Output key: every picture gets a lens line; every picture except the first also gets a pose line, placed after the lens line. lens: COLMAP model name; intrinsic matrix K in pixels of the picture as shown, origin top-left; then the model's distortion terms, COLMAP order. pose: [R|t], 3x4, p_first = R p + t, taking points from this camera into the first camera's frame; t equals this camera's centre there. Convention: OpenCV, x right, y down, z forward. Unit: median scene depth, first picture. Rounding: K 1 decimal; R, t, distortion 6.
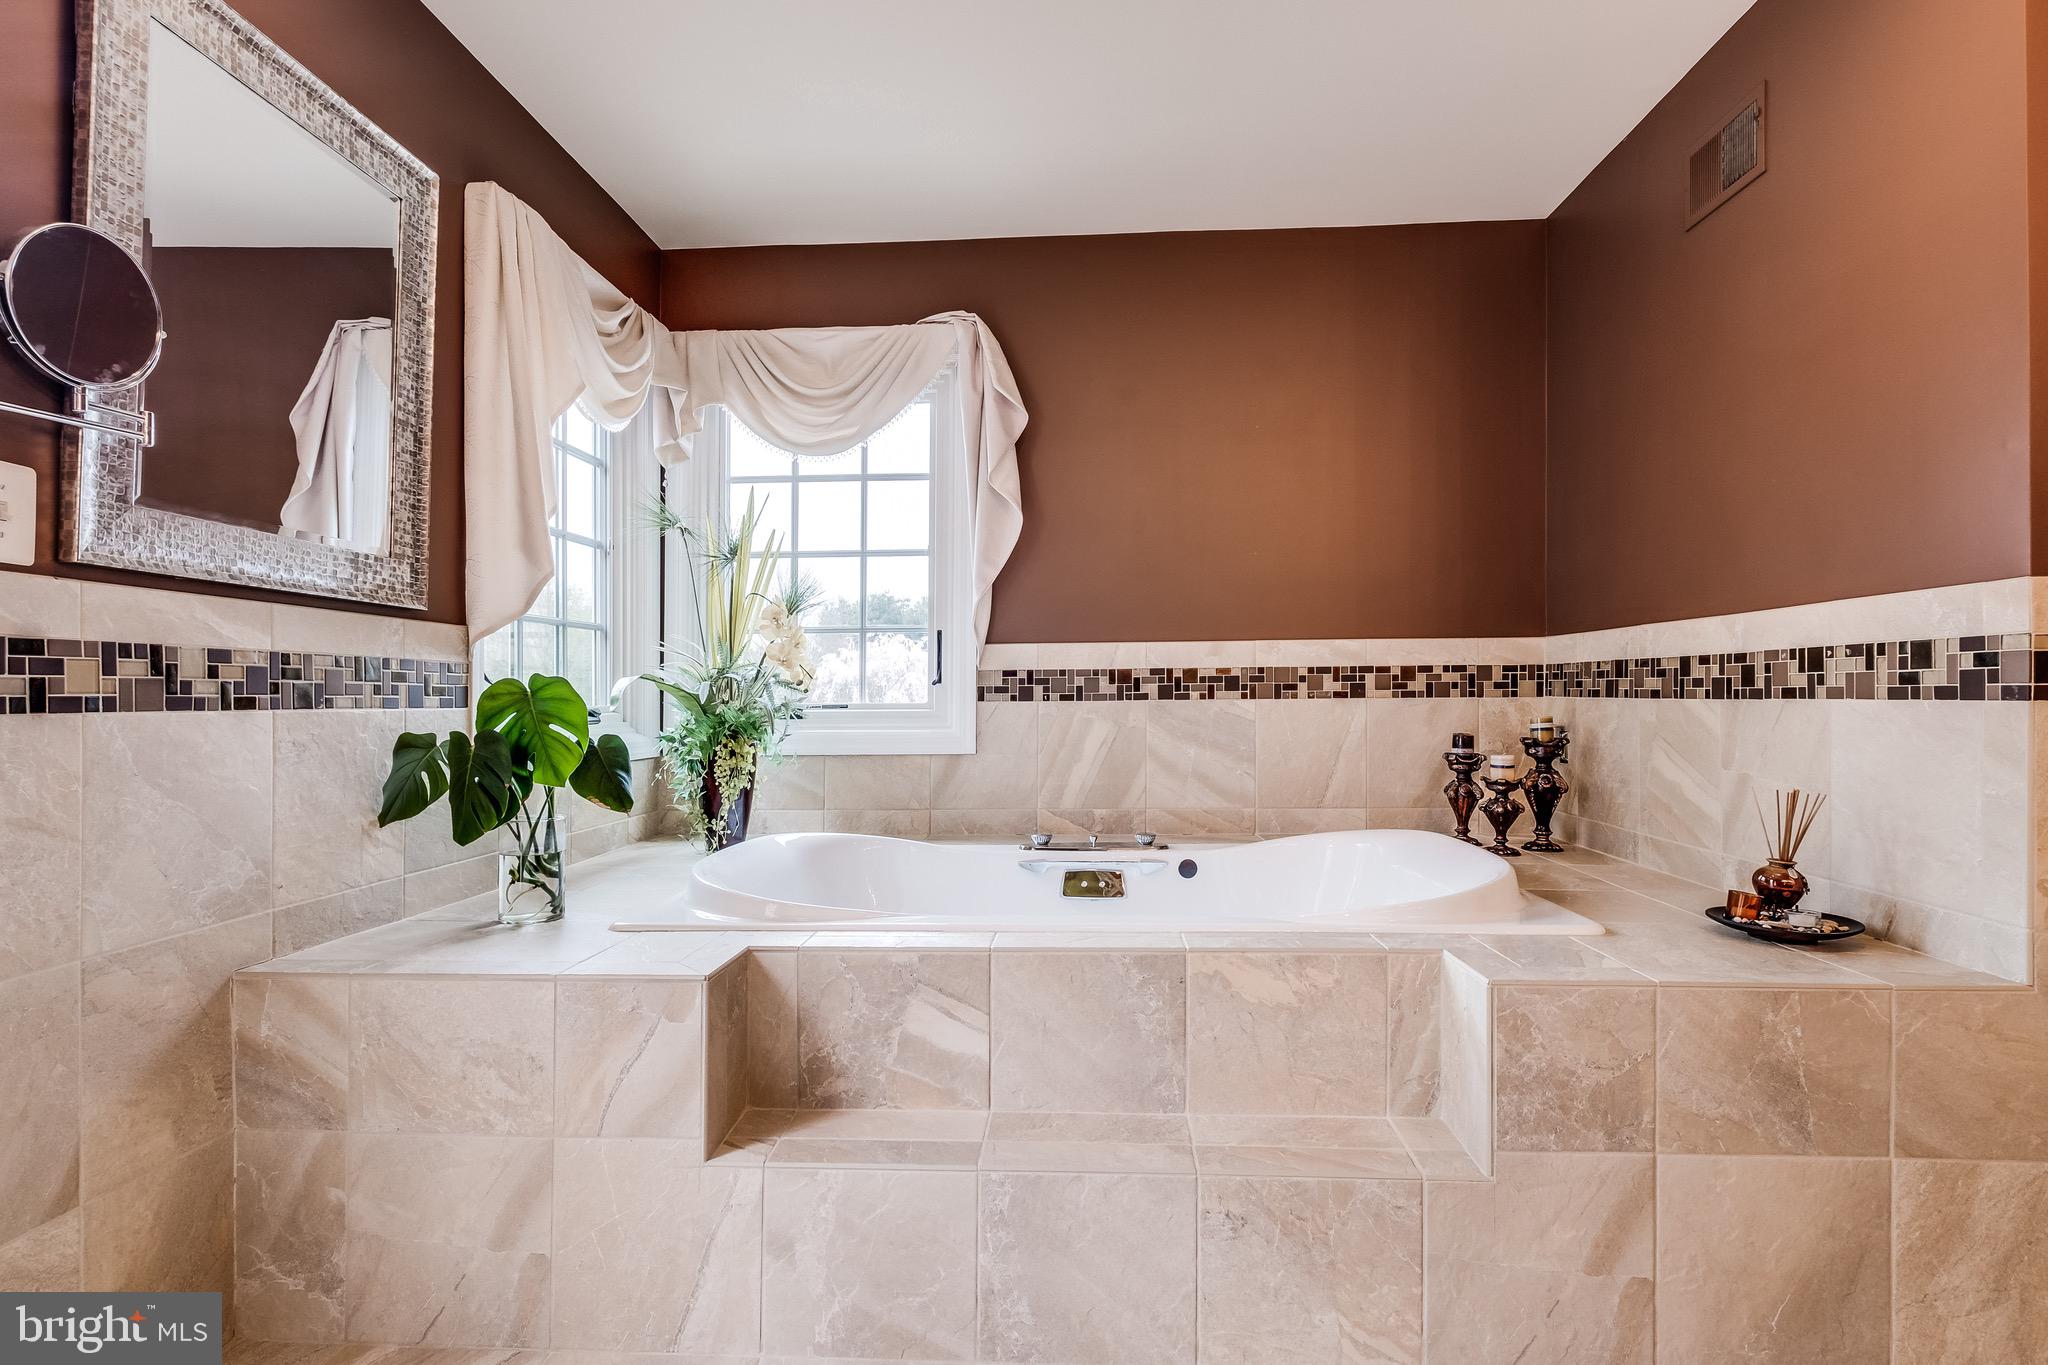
lens RADIAL K [[1057.0, 0, 1025.2], [0, 1057.0, 717.4], [0, 0, 1]] dist [0.001878, 0.000279]
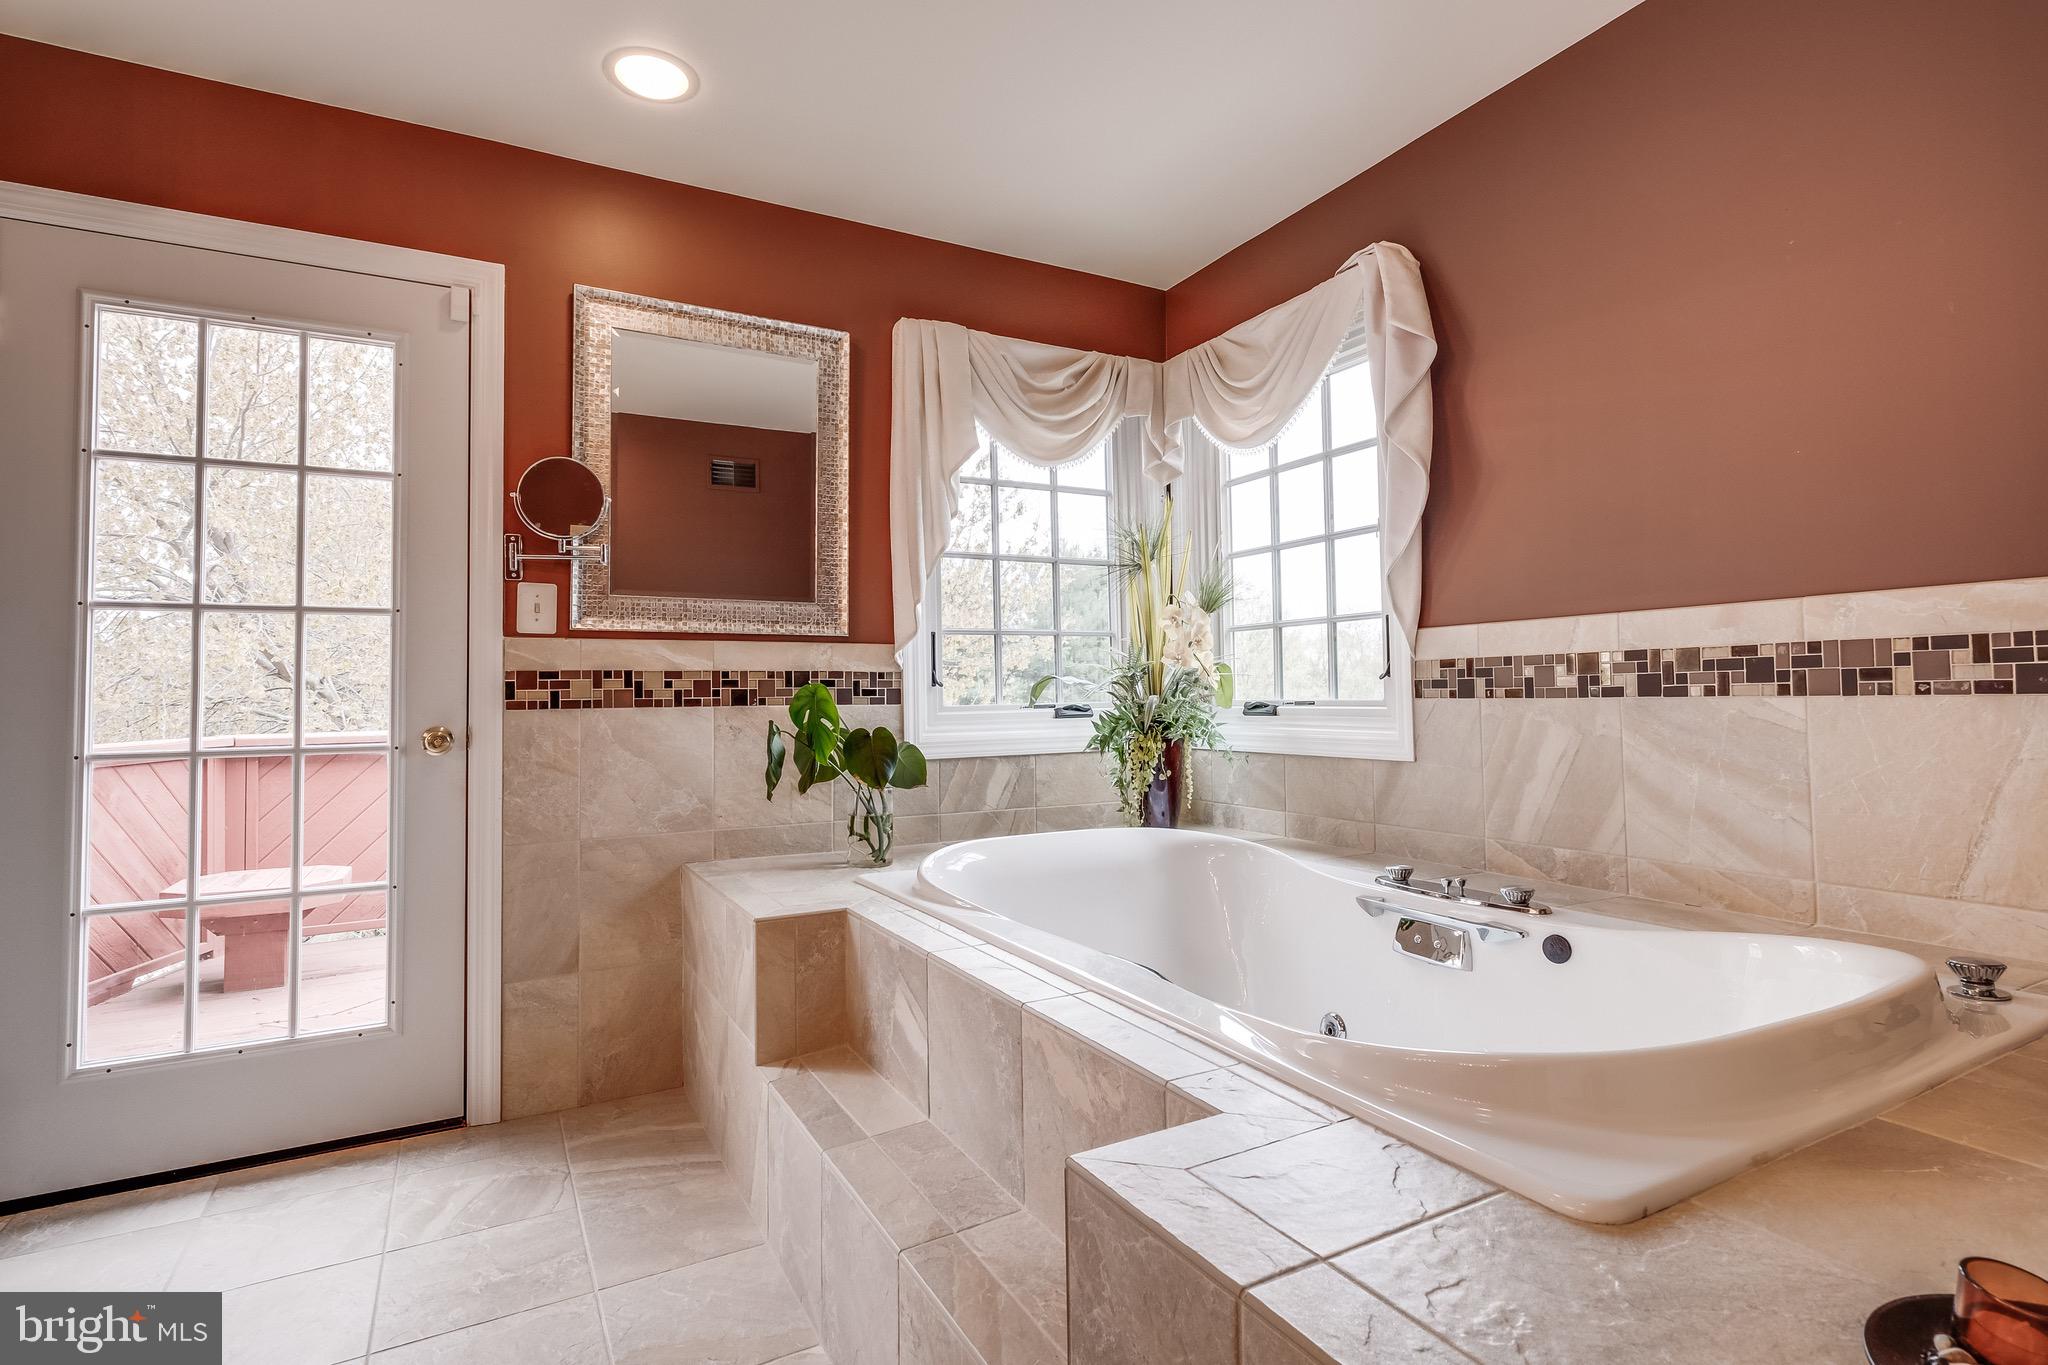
lens RADIAL K [[1005.0, 0, 1017.7], [0, 1005.0, 670.1], [0, 0, 1]] dist [0.013498, -0.000277]
pose [[0.520326, -0.021393, -0.853700, 0.474537], [-0.007613, 0.999530, -0.029687, -0.011521], [0.853934, 0.021946, 0.519919, 0.329493]]
